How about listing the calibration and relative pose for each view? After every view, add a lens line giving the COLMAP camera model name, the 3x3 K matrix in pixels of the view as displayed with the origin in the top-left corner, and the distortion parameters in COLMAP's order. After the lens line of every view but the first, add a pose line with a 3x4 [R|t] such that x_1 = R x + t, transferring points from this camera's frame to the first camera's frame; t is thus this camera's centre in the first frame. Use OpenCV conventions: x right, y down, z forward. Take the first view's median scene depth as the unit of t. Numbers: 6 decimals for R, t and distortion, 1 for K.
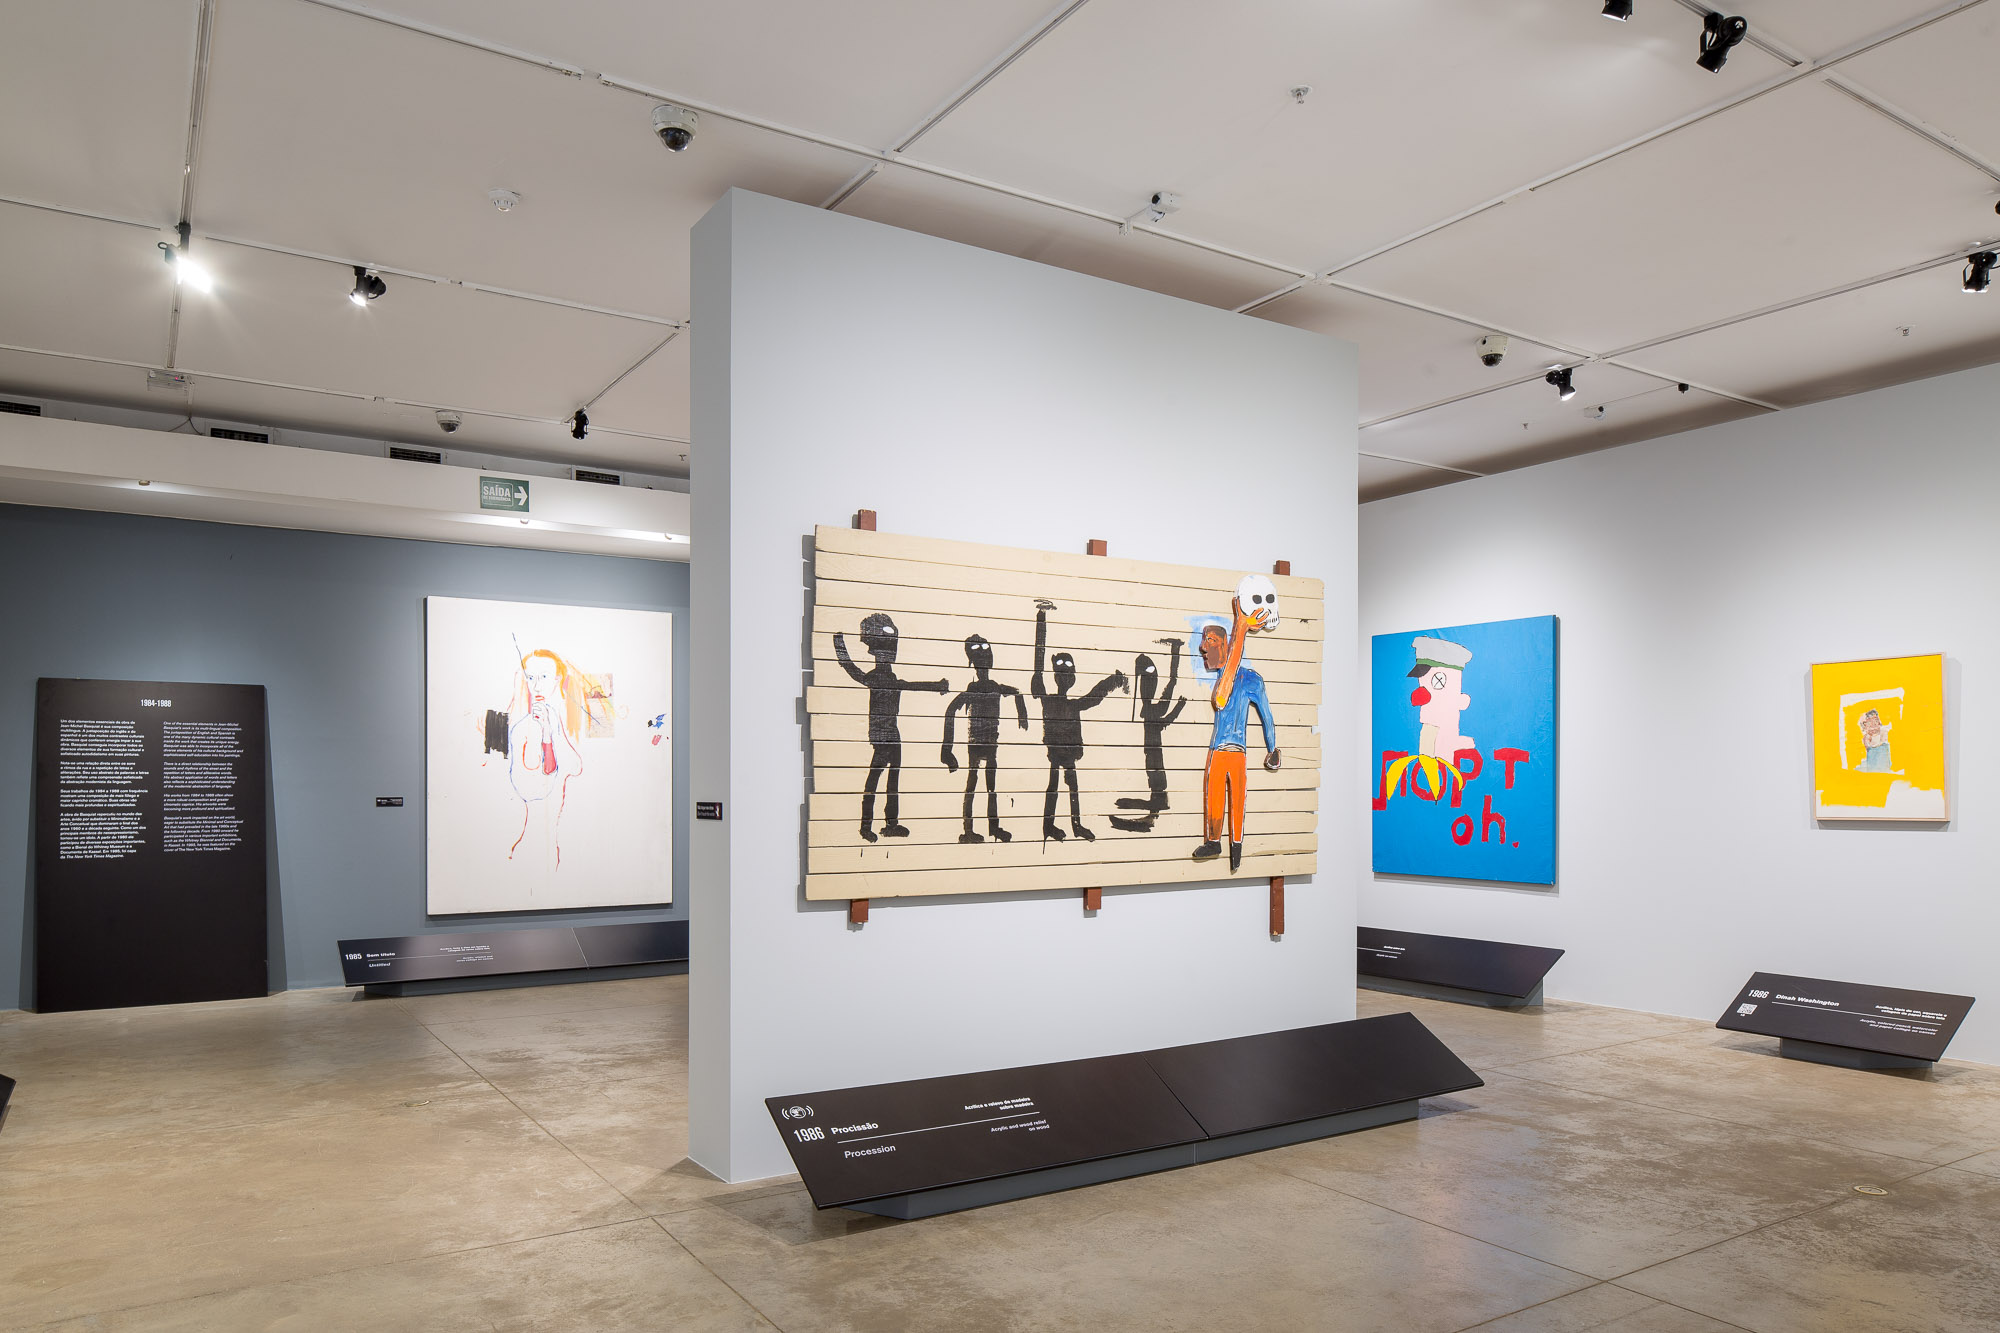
lens RADIAL K [[1342.8, 0, 975.4], [0, 1342.8, 784.1], [0, 0, 1]] dist [0.000427, 0.000010]
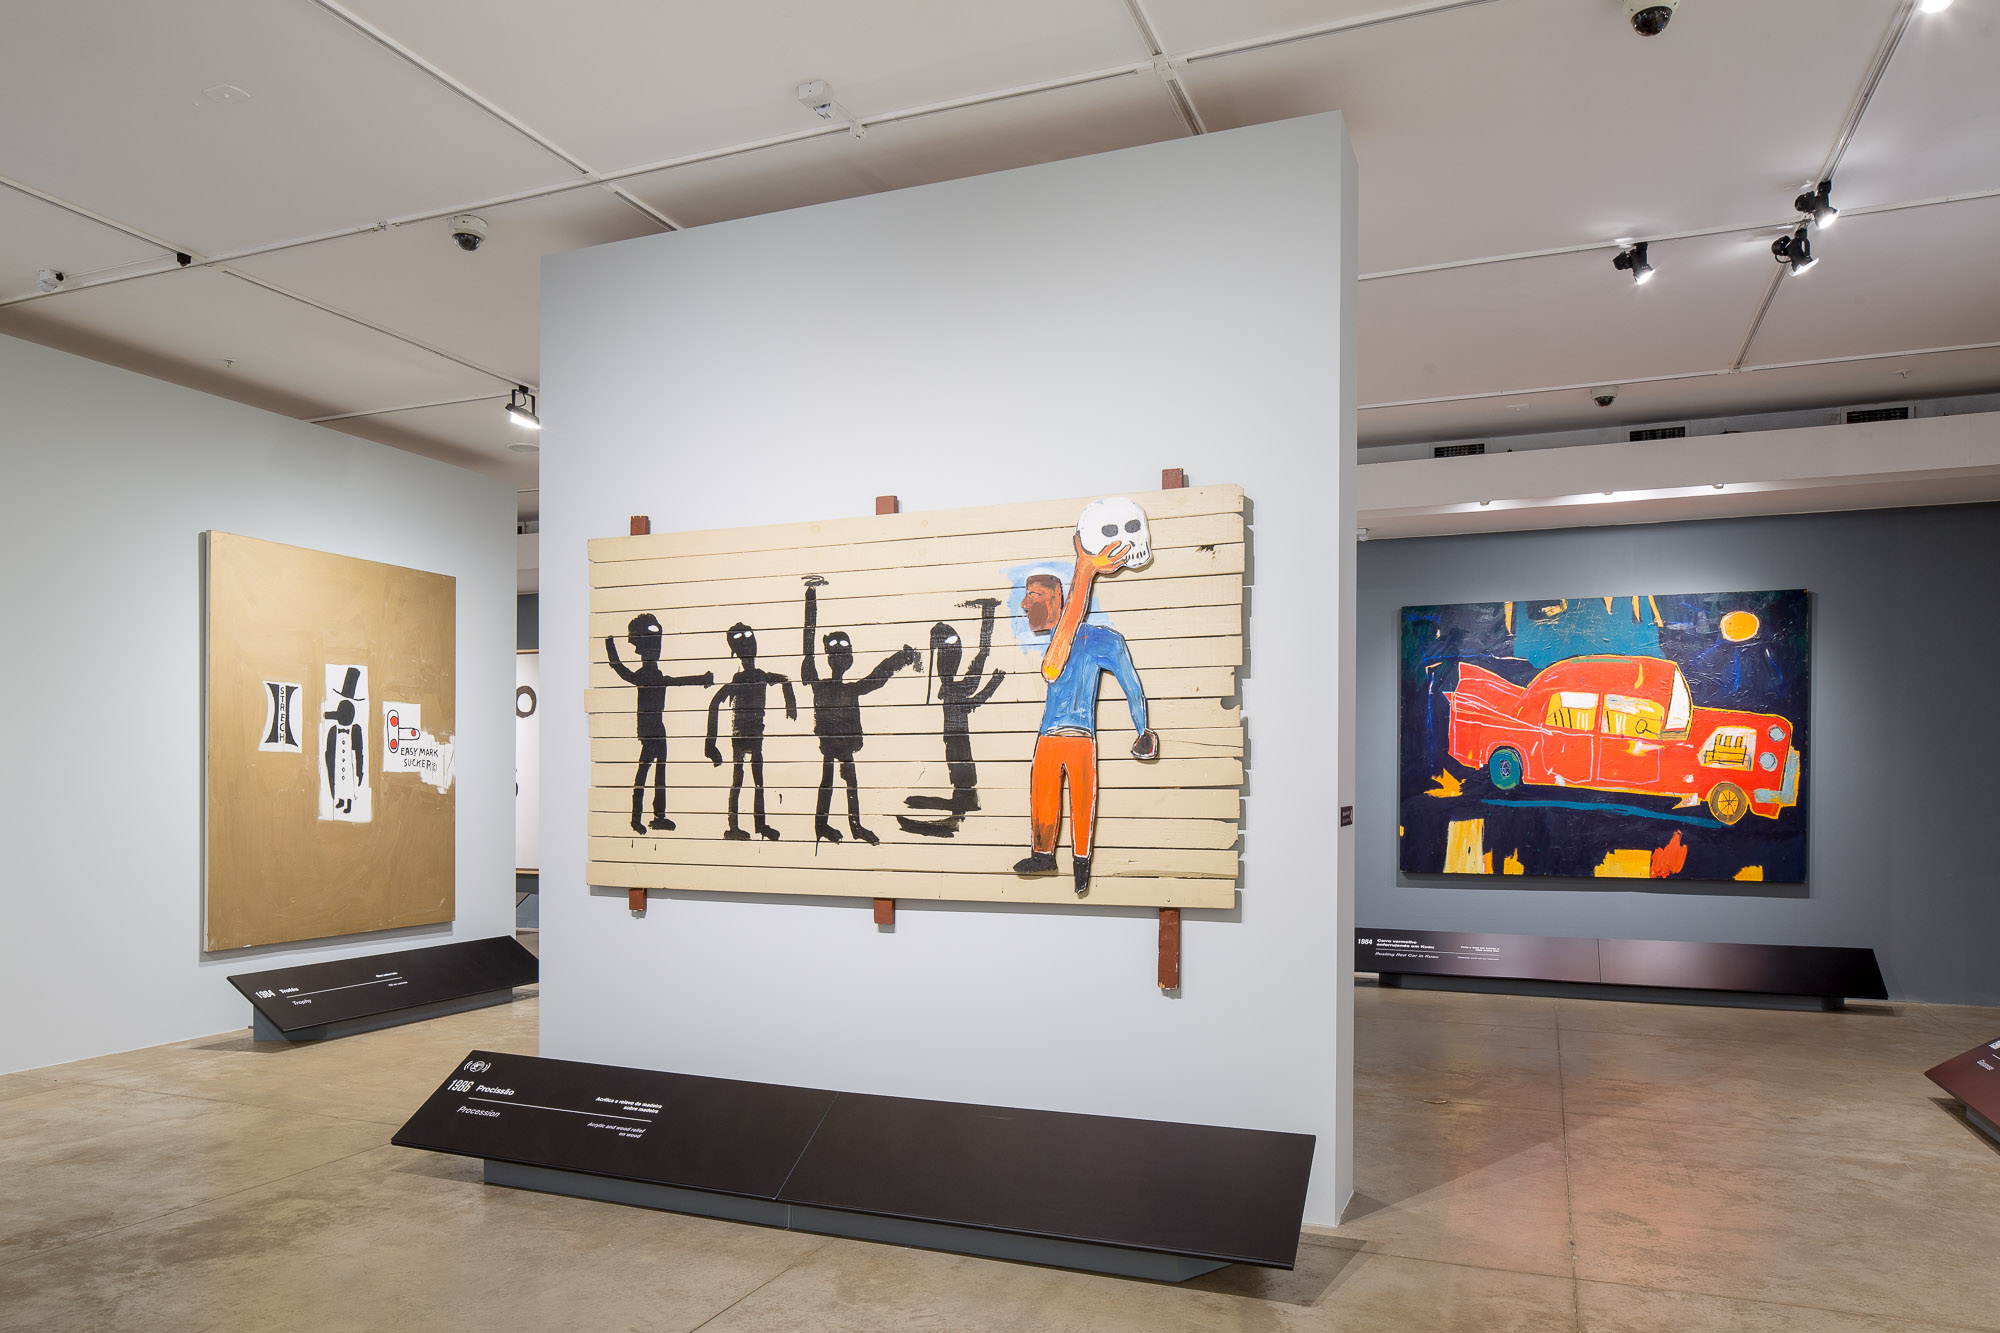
lens RADIAL K [[1342.8, 0, 975.4], [0, 1342.8, 784.1], [0, 0, 1]] dist [0.000427, 0.000010]
pose [[0.577304, 0.005182, -0.816513, 0.850827], [-0.002272, 0.999986, 0.004740, -0.001002], [0.816526, -0.000882, 0.577308, 0.562657]]
